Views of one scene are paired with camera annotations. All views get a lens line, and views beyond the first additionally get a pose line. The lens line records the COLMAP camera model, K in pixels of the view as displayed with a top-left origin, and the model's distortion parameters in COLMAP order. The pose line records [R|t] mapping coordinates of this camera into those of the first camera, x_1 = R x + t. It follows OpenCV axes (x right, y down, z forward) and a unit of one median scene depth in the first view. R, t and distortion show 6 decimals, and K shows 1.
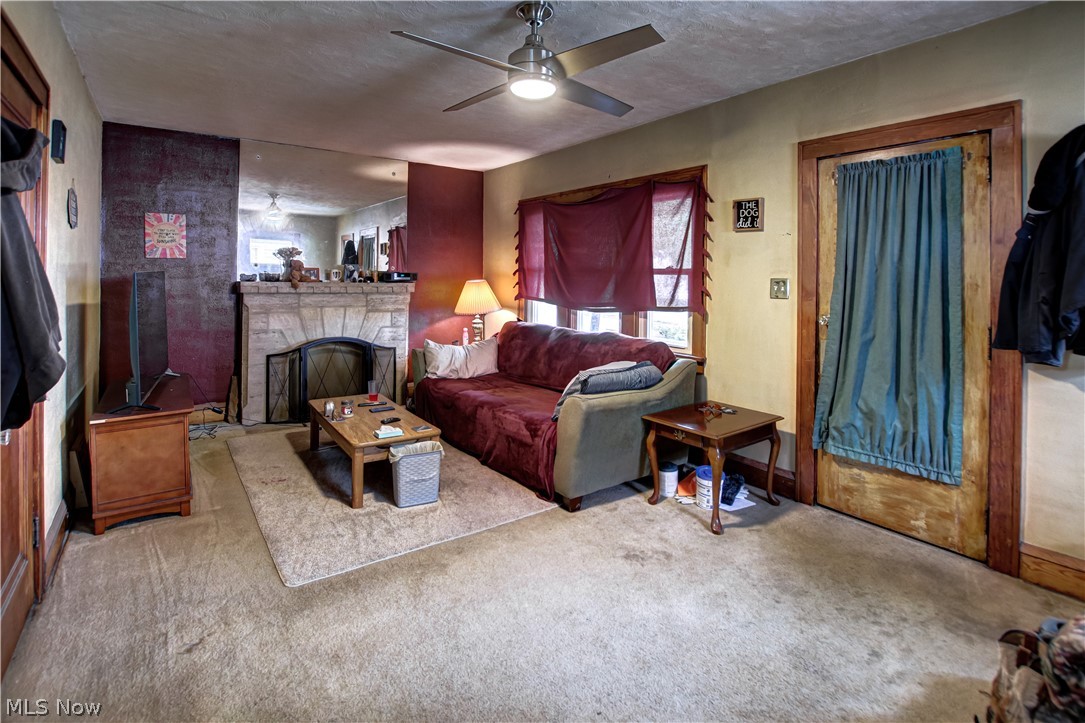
lens RADIAL K [[592.1, 0, 539.5], [0, 592.1, 265.5], [0, 0, 1]] dist [-0.027373, -0.000155]
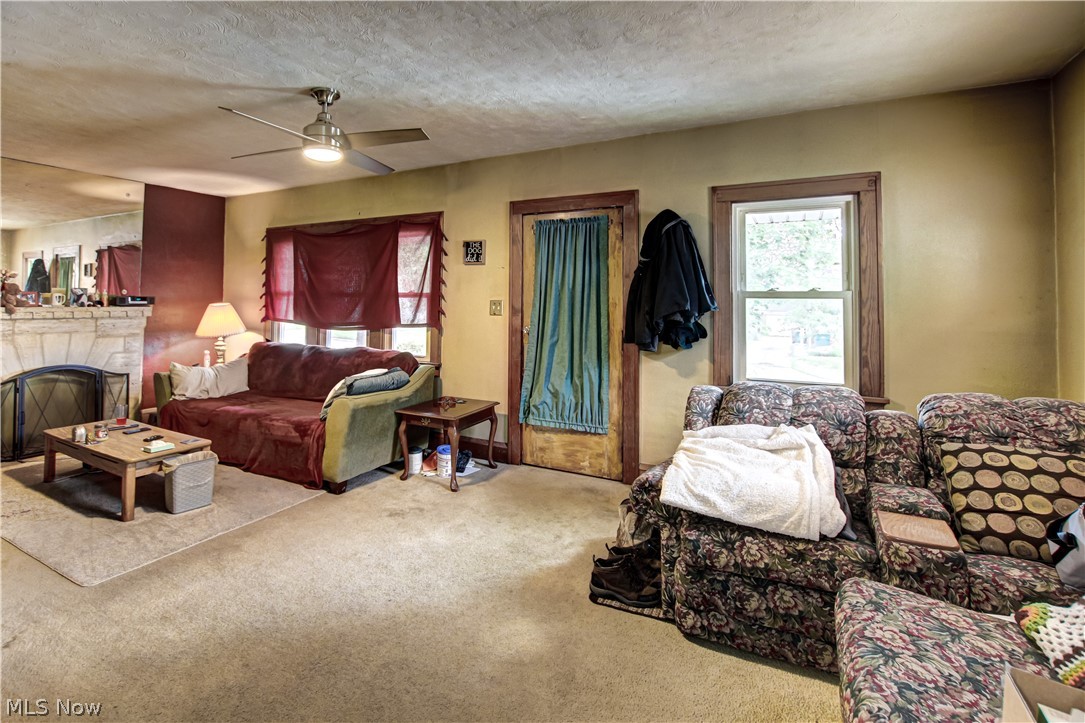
lens RADIAL K [[592.1, 0, 539.5], [0, 592.1, 265.5], [0, 0, 1]] dist [-0.027373, -0.000155]
pose [[0.889311, 0.018624, 0.456923, -0.134848], [-0.002400, 0.999347, -0.036062, -0.009415], [-0.457296, 0.030974, 0.888775, -0.270076]]
